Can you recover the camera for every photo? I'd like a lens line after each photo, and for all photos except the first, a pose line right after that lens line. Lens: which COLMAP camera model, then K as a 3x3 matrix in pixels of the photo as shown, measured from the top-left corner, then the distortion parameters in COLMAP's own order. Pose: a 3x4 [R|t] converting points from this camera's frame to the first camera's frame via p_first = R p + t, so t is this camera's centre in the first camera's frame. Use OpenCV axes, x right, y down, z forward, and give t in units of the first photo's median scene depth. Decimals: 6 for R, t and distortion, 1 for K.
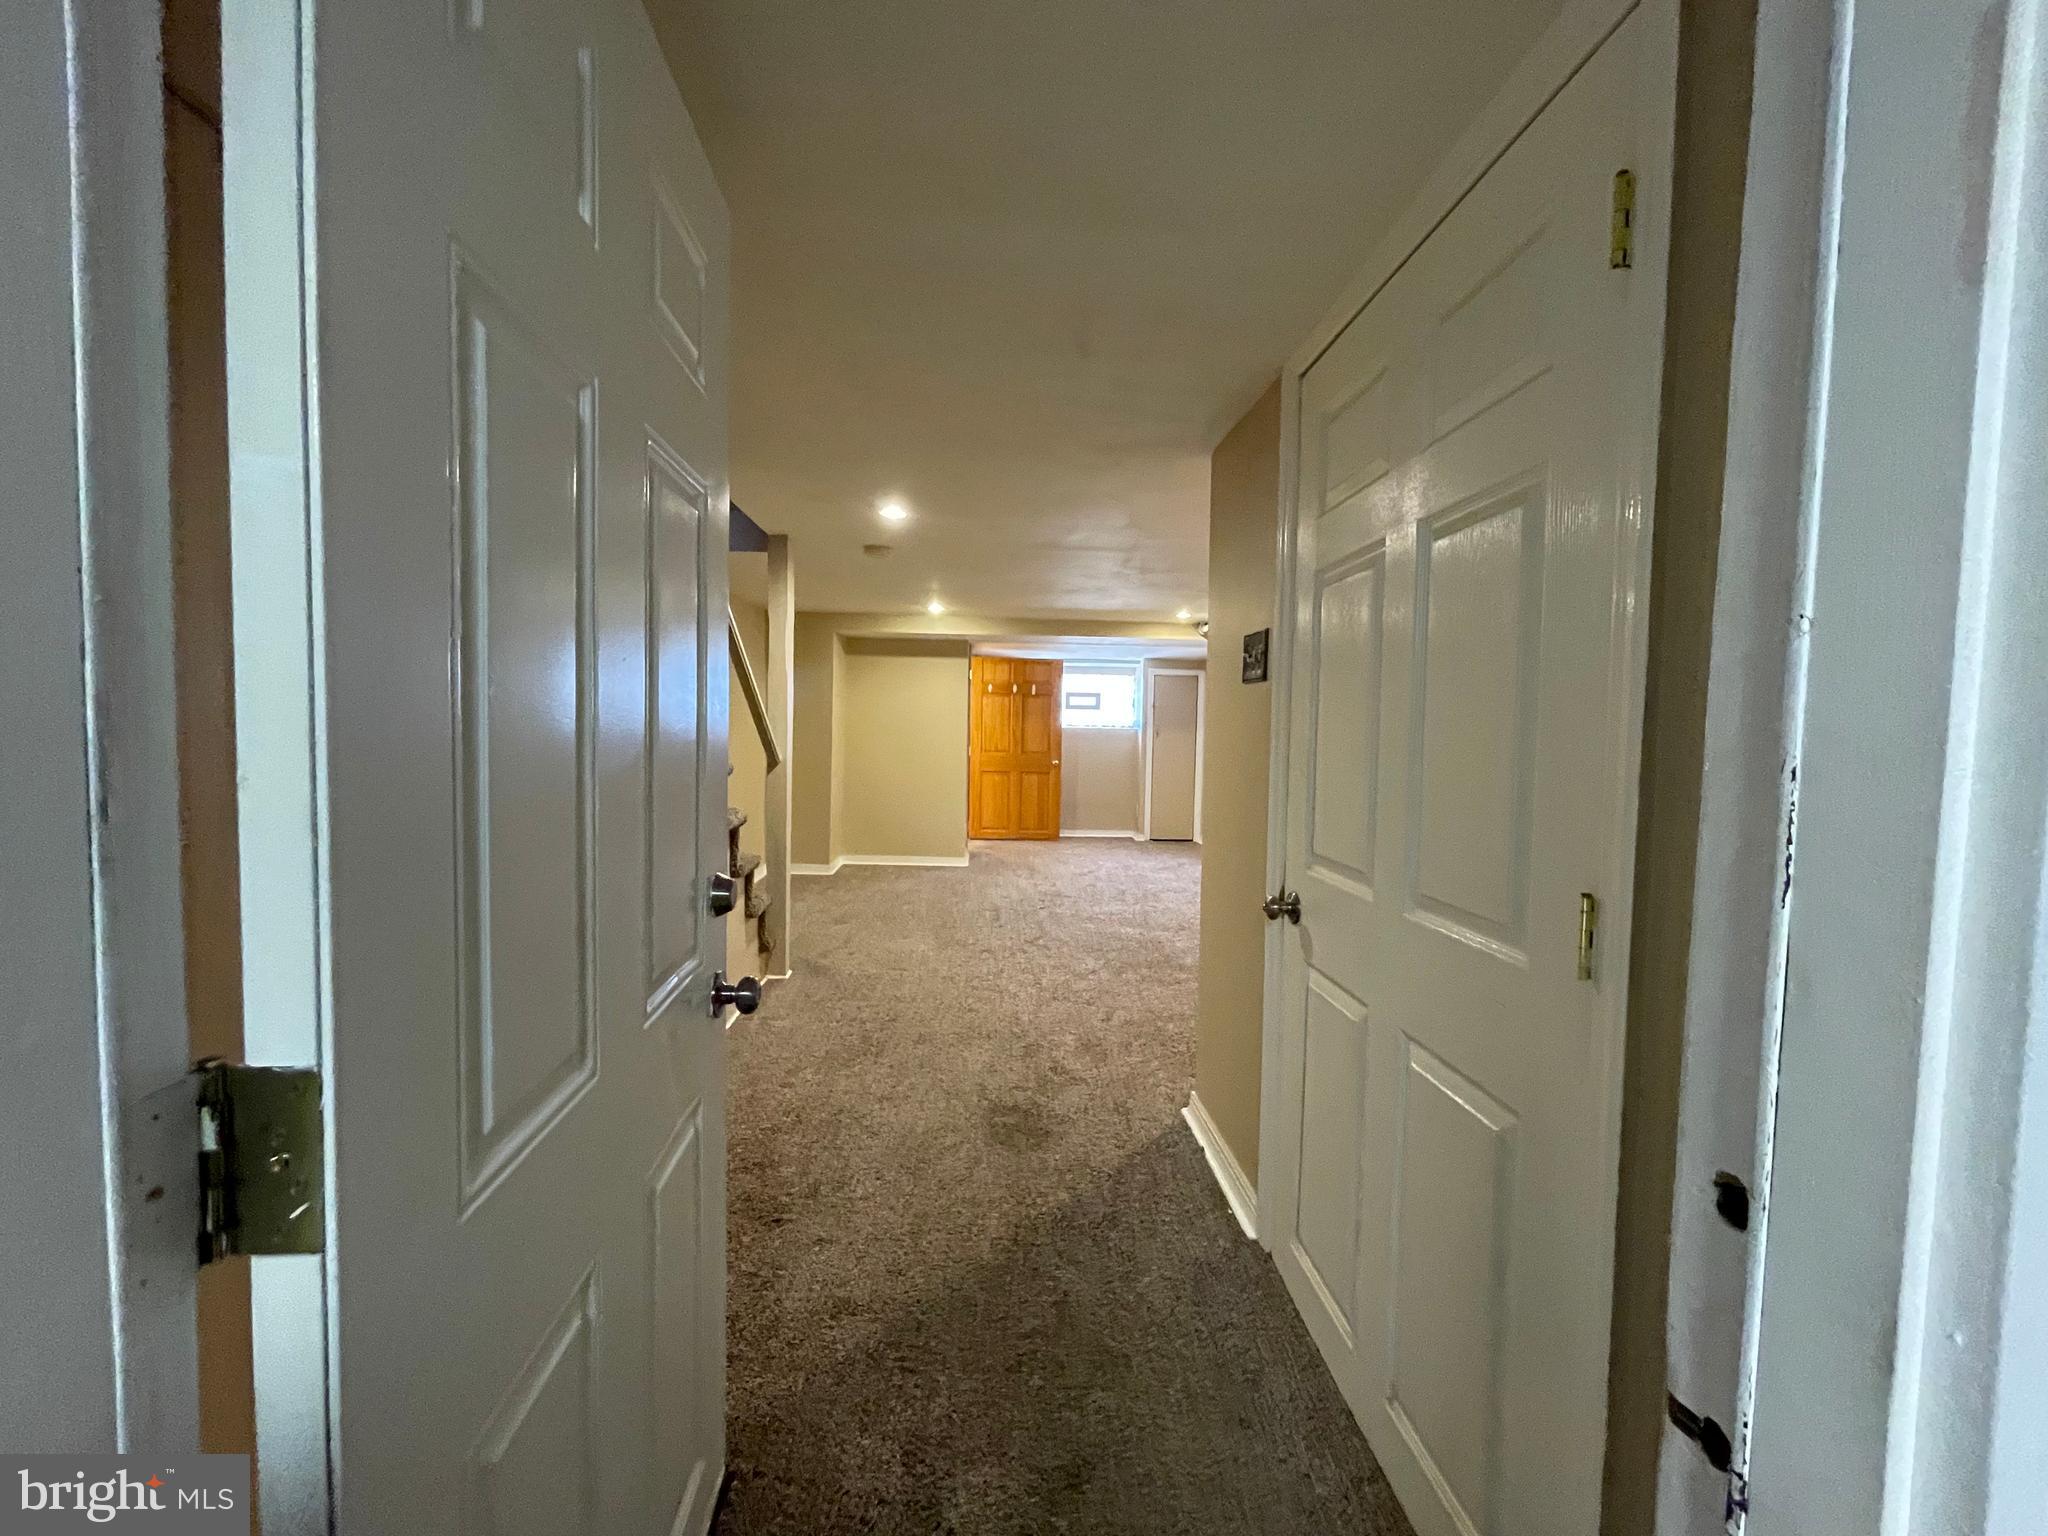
lens RADIAL K [[827.8, 0, 1018.7], [0, 827.8, 767.4], [0, 0, 1]] dist [-0.004609, 0.001069]
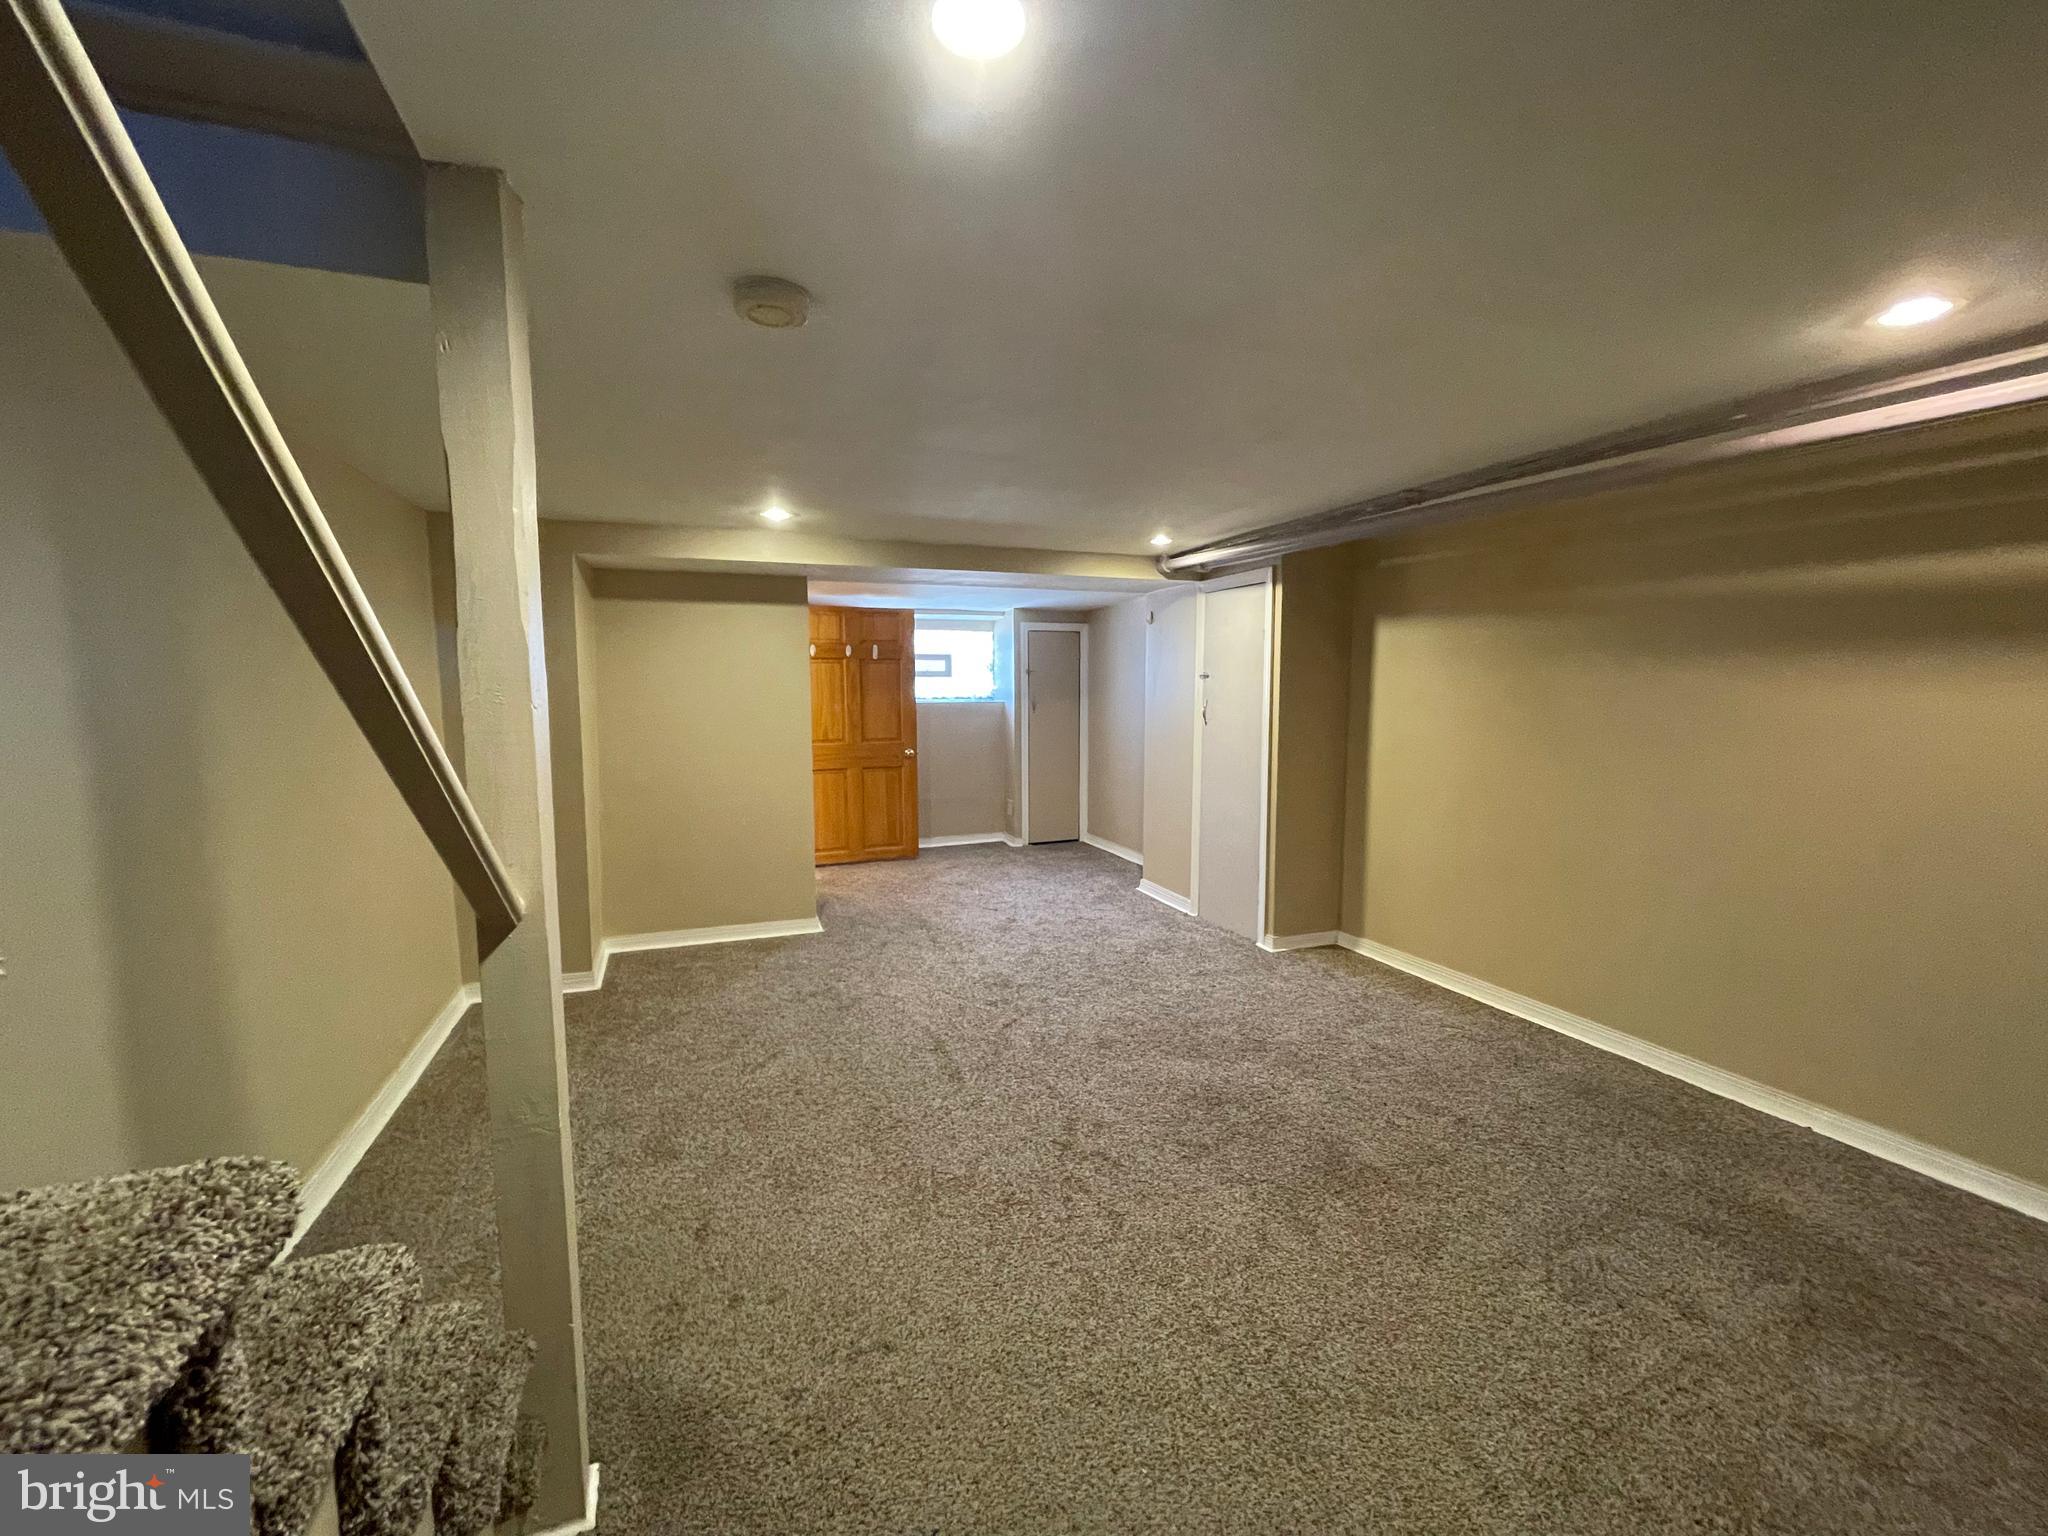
lens RADIAL K [[827.8, 0, 1028.0], [0, 827.8, 765.0], [0, 0, 1]] dist [-0.004609, 0.001069]
pose [[0.946373, -0.053957, 0.318540, -0.088794], [0.037260, 0.997604, 0.058284, -0.033220], [-0.320922, -0.043290, 0.946116, 0.281558]]
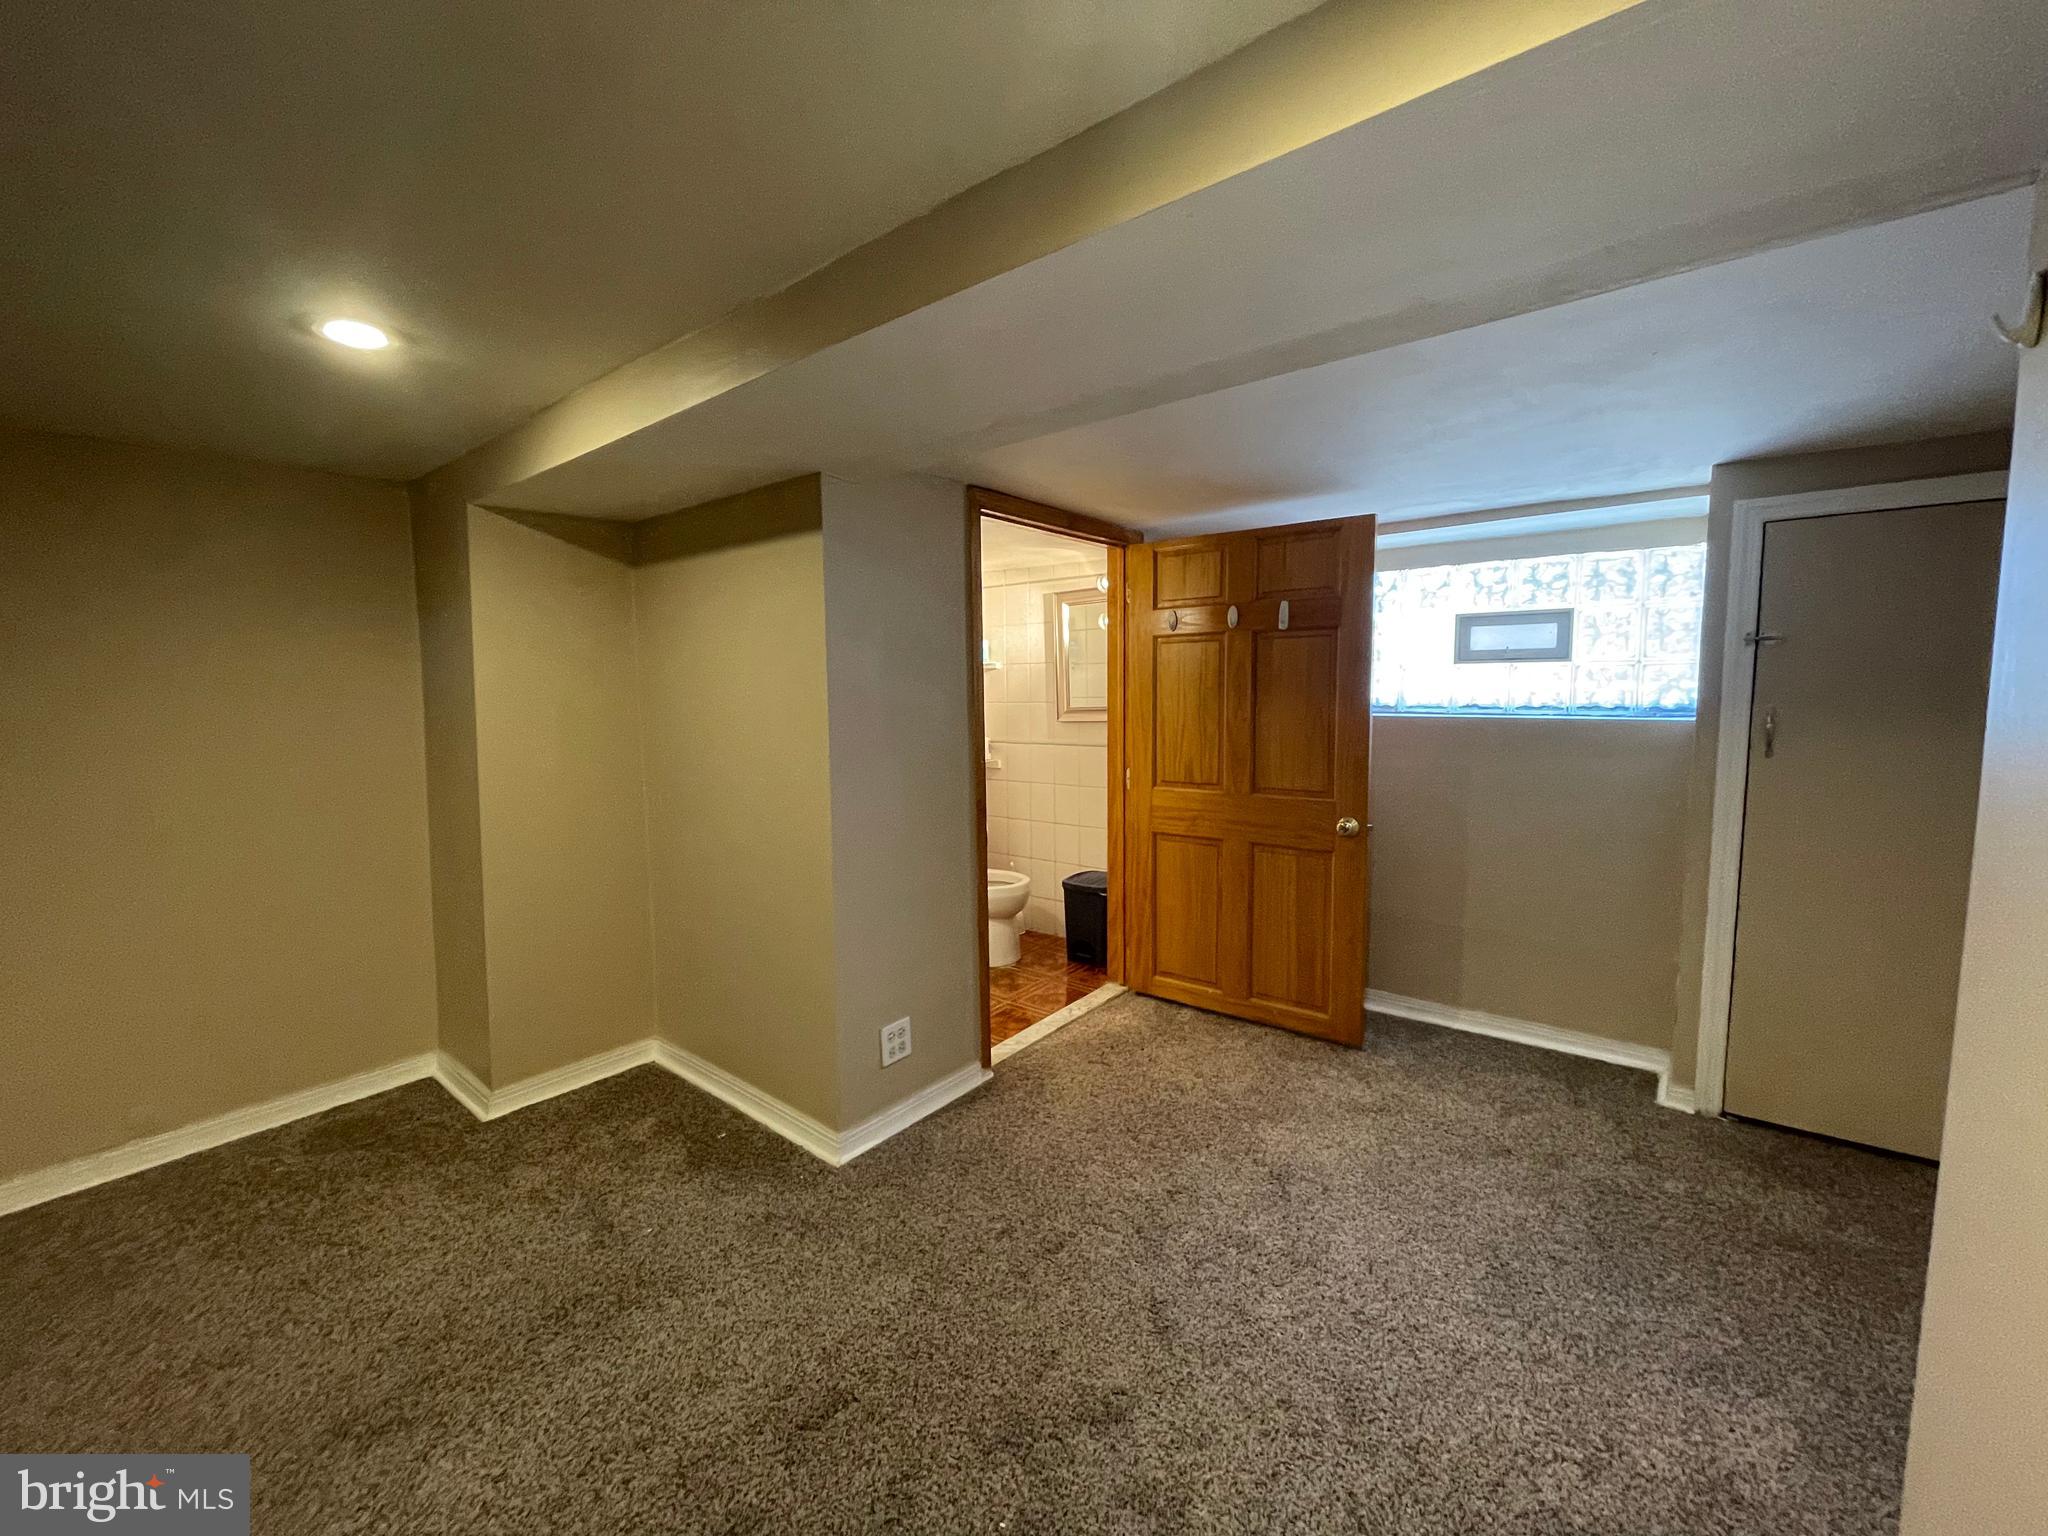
lens RADIAL K [[827.8, 0, 1016.4], [0, 827.8, 757.8], [0, 0, 1]] dist [-0.004609, 0.001069]
pose [[0.744067, 0.032246, -0.667326, 0.170002], [-0.005430, 0.999093, 0.042224, -0.046999], [0.668083, -0.027794, 0.743568, 0.659218]]
